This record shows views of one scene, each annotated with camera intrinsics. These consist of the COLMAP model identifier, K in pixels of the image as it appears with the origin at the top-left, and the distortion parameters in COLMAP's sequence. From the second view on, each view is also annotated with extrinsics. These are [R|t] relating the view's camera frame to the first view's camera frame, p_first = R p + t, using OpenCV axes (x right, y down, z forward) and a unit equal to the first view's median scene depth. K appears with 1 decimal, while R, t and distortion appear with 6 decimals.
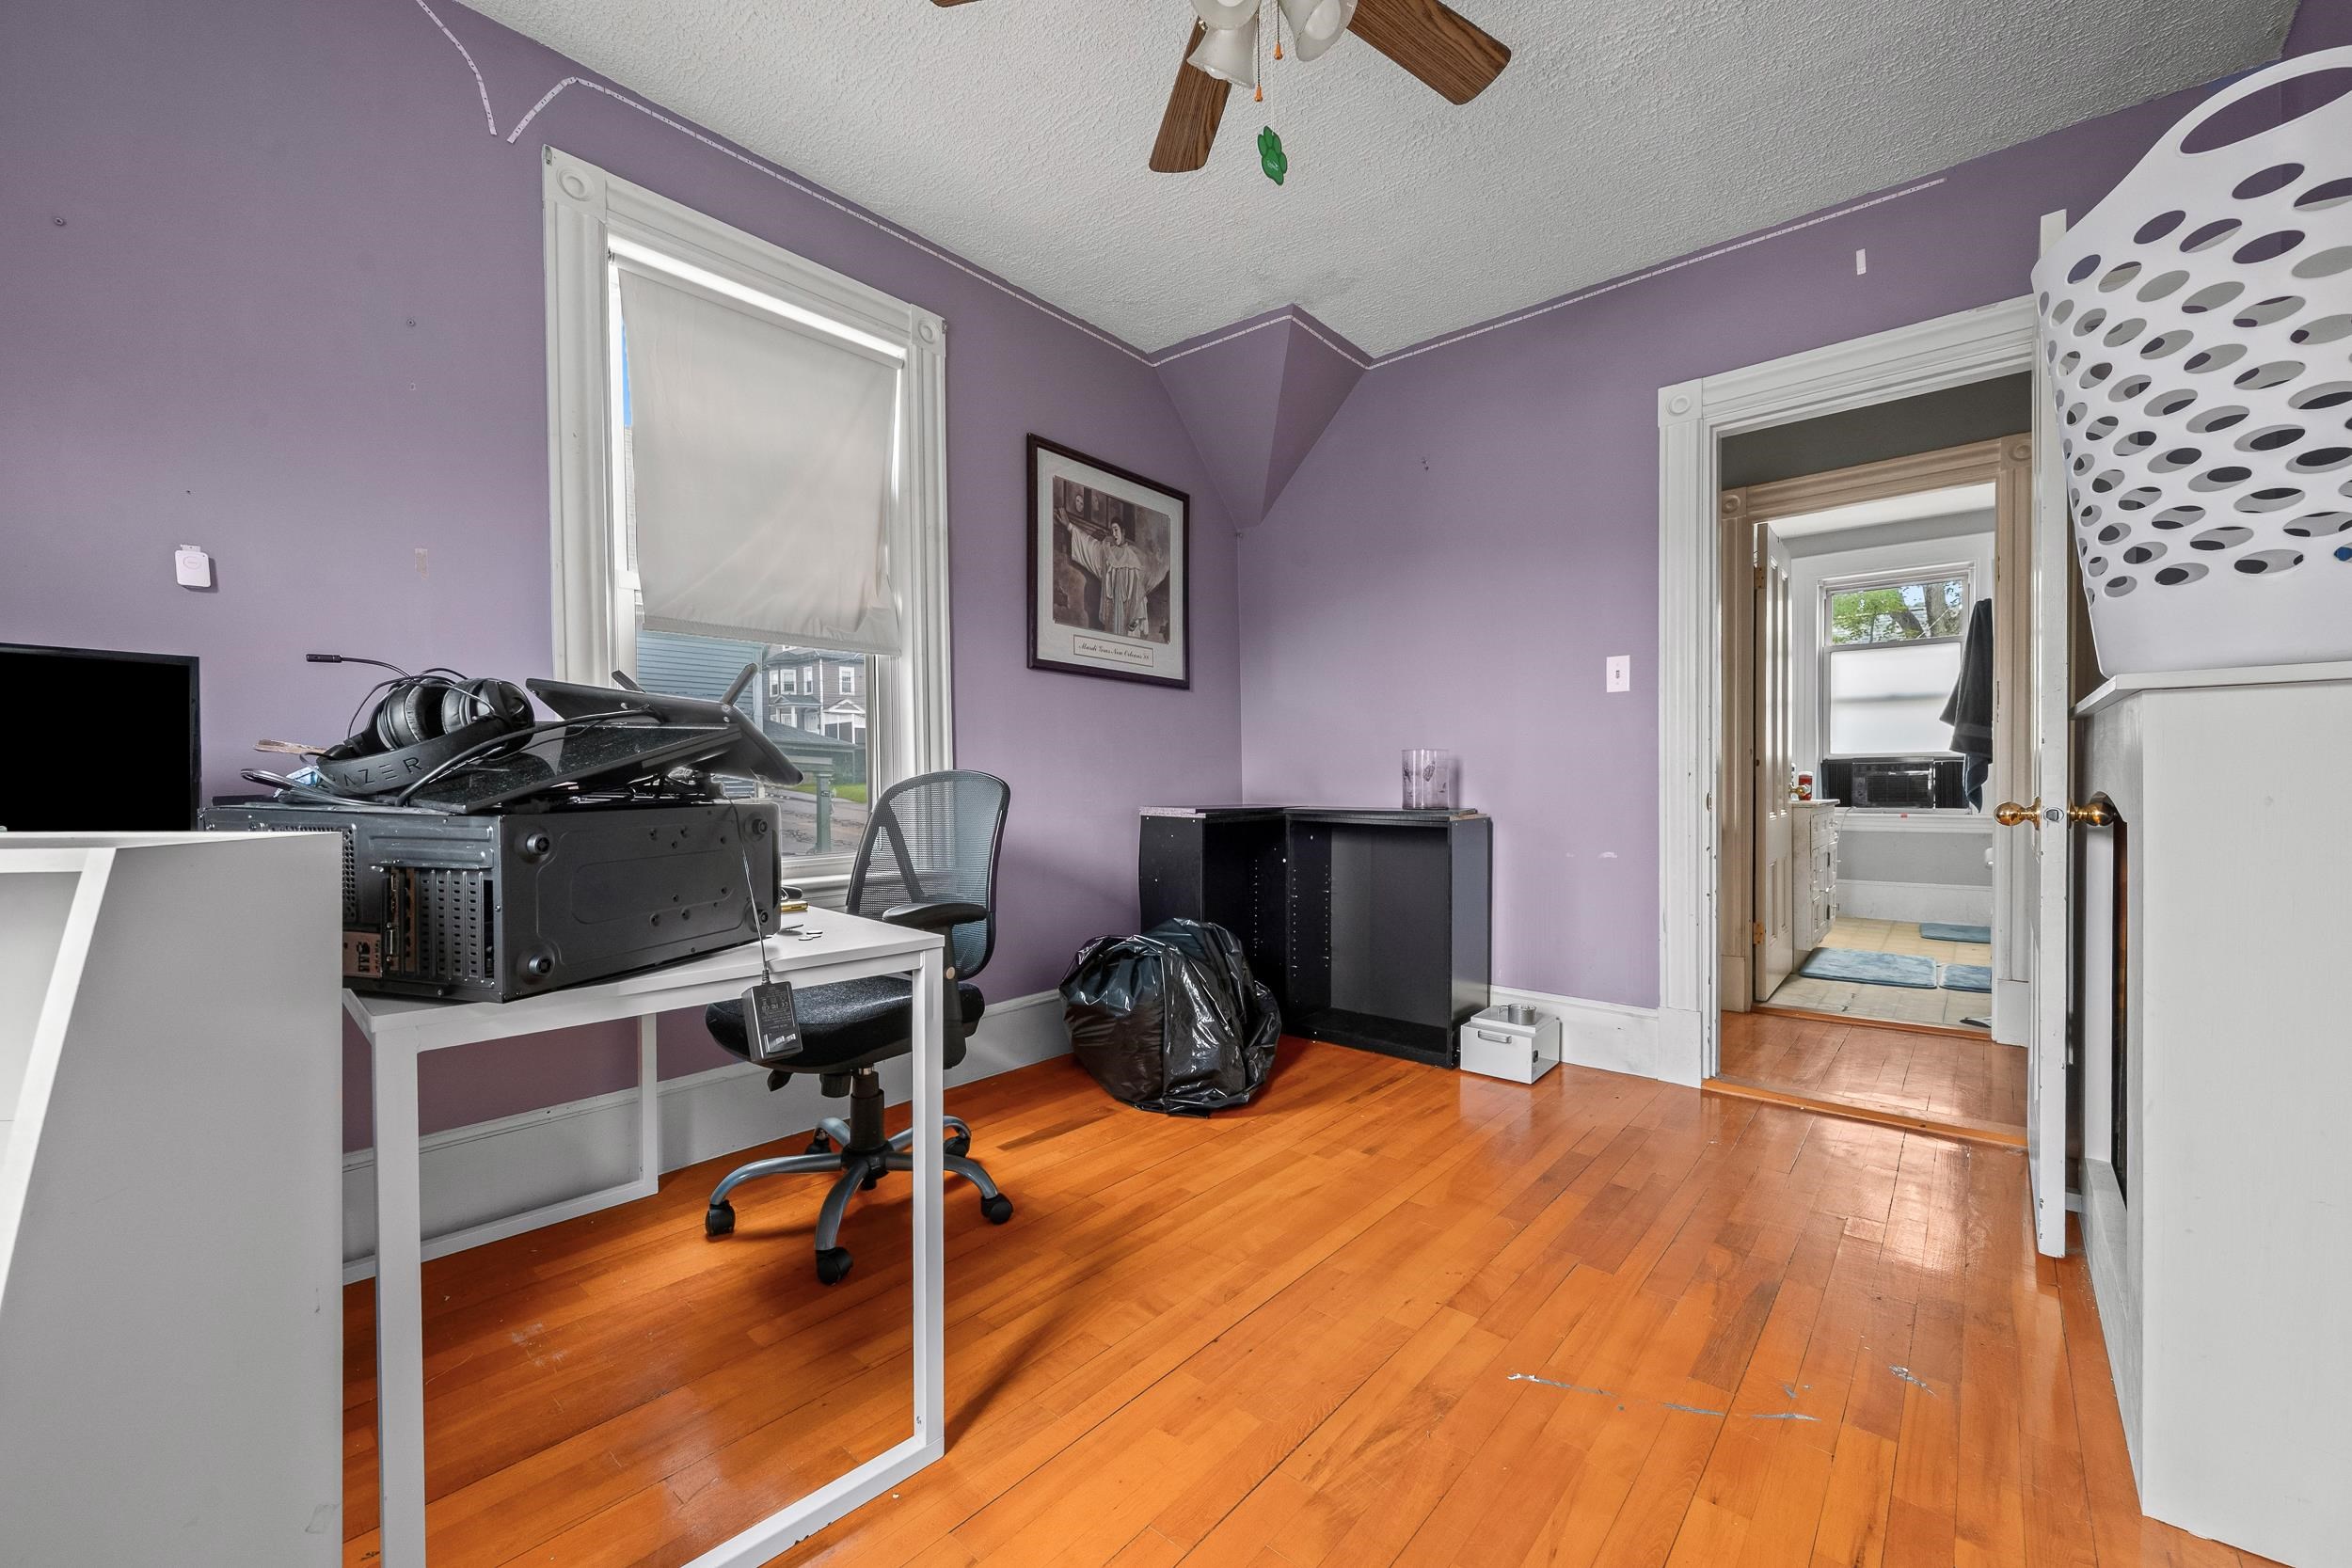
lens RADIAL K [[928.0, 0, 1188.1], [0, 928.0, 792.0], [0, 0, 1]] dist [-0.001623, -0.000536]
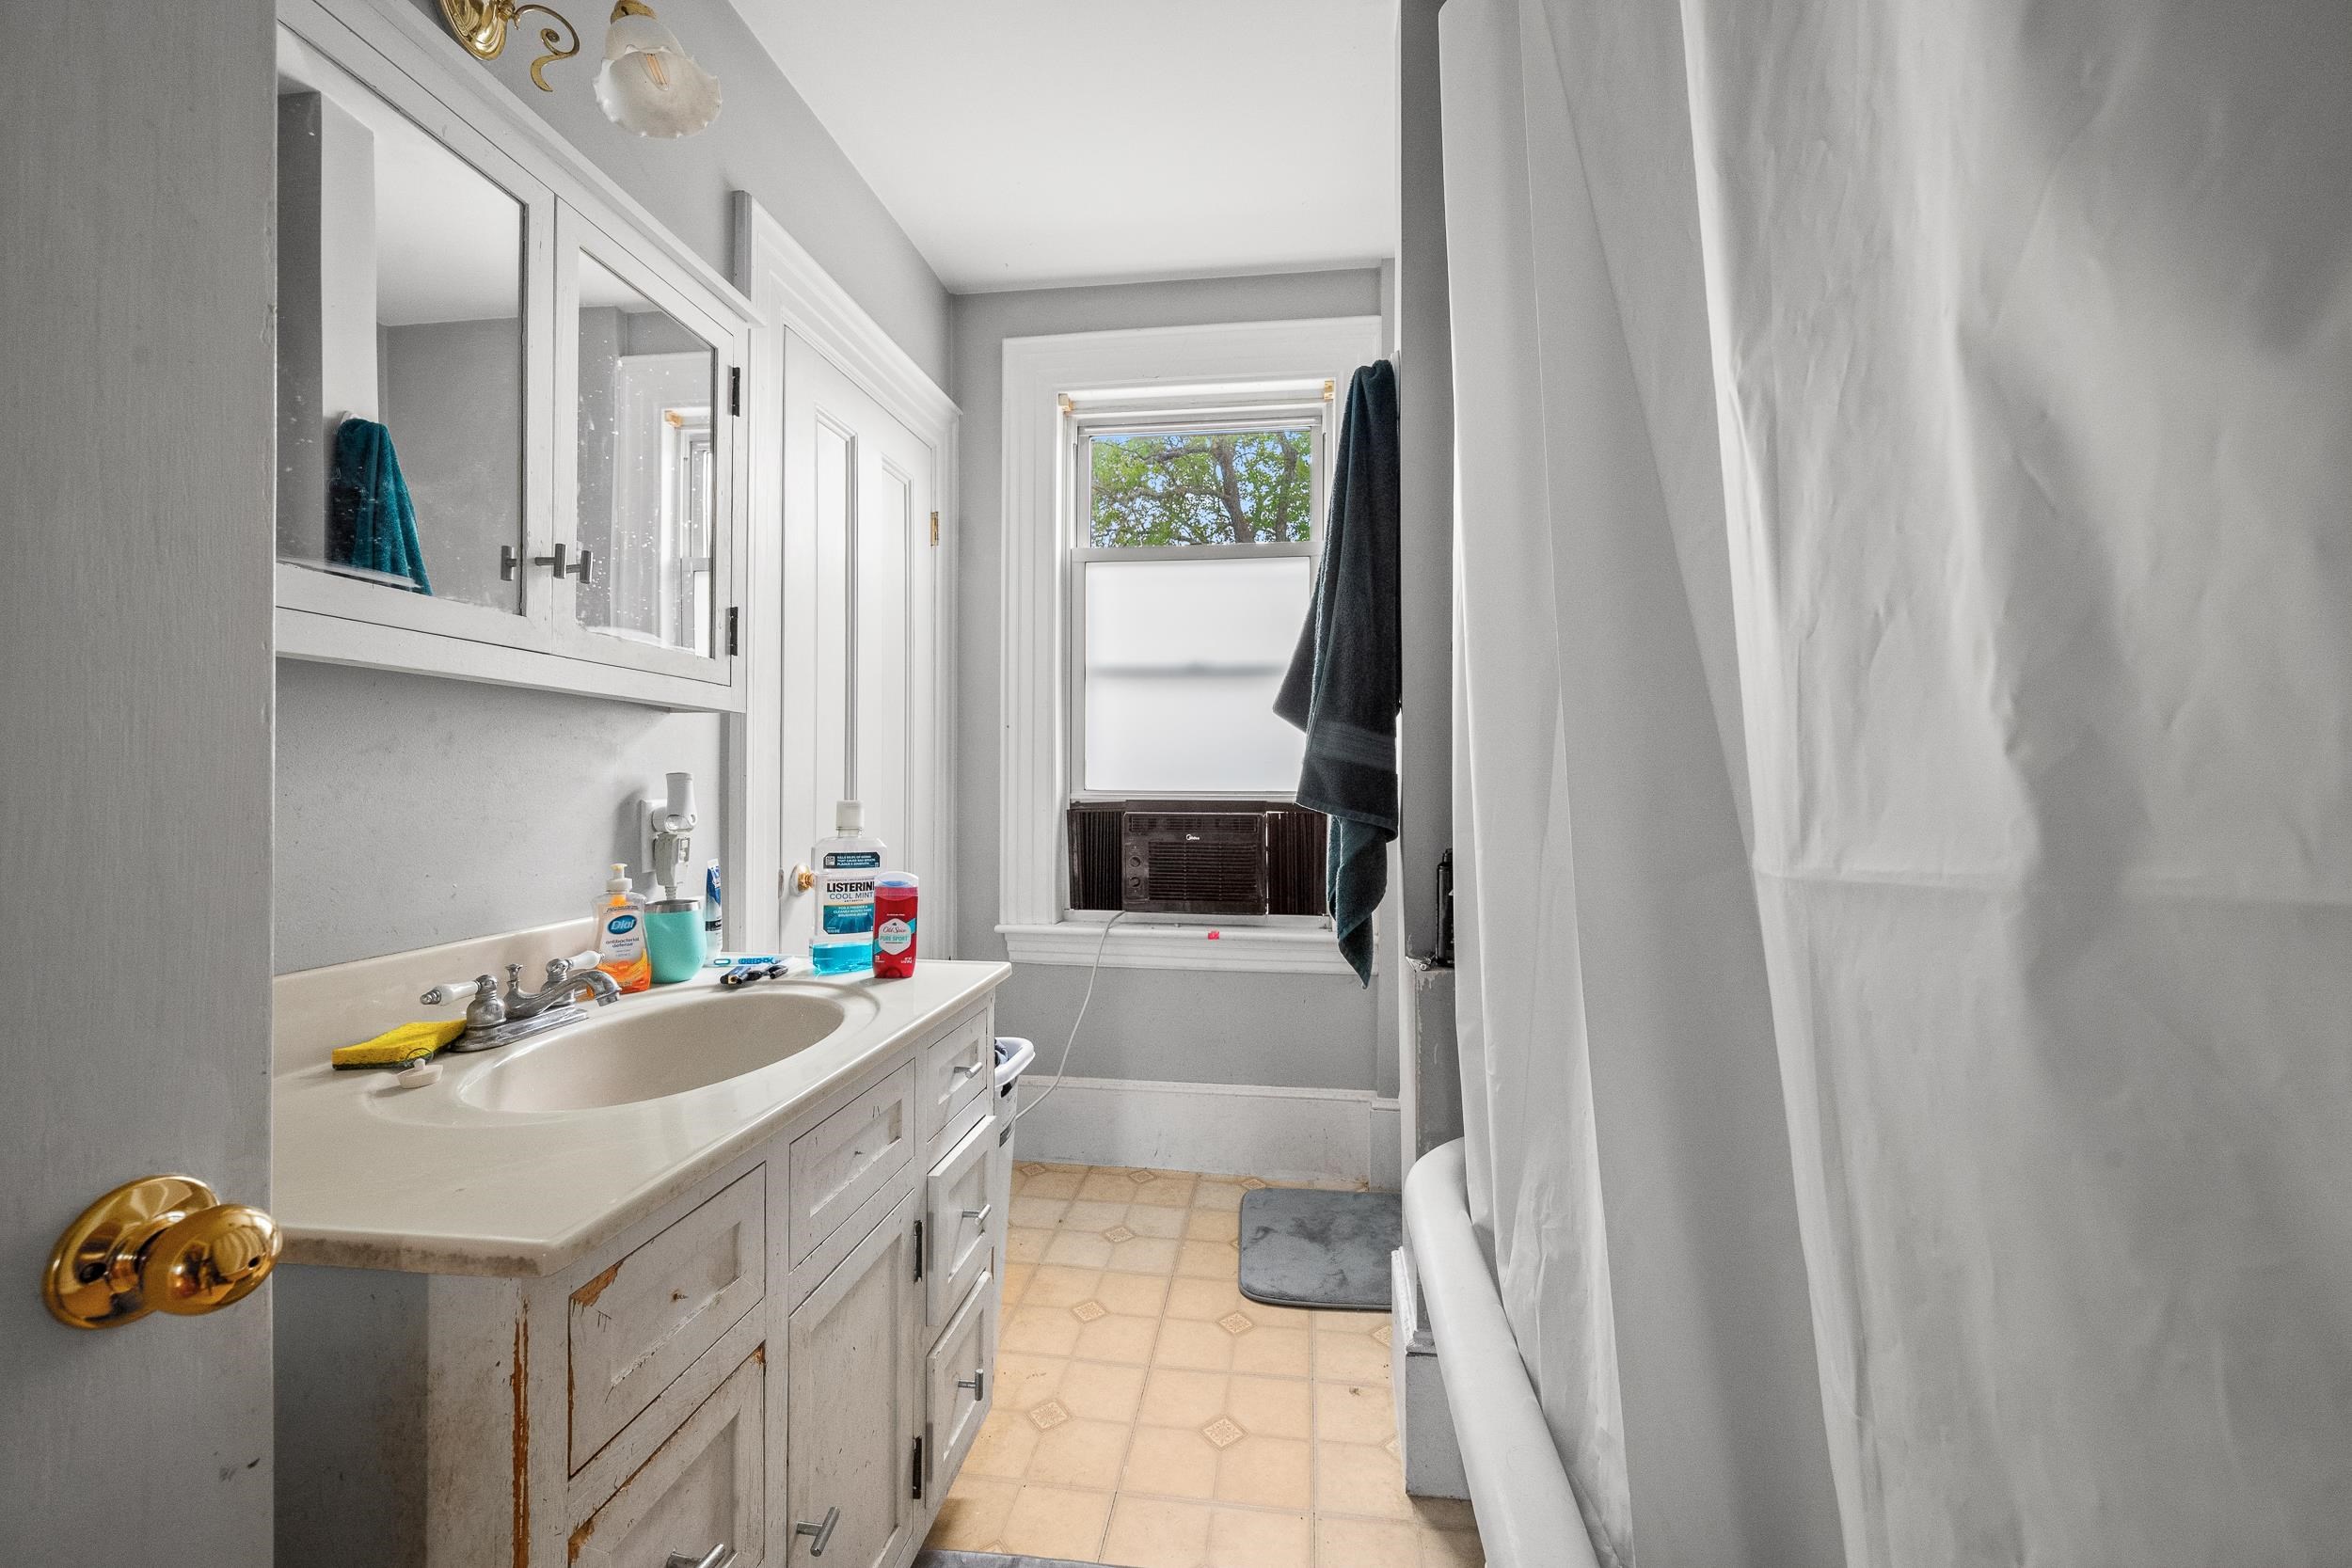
lens RADIAL K [[928.0, 0, 1177.5], [0, 928.0, 782.9], [0, 0, 1]] dist [-0.001623, -0.000536]
pose [[0.842331, 0.011408, 0.538840, 0.541024], [-0.003821, 0.999877, -0.015196, -0.041890], [-0.538948, 0.010741, 0.842271, 0.662502]]
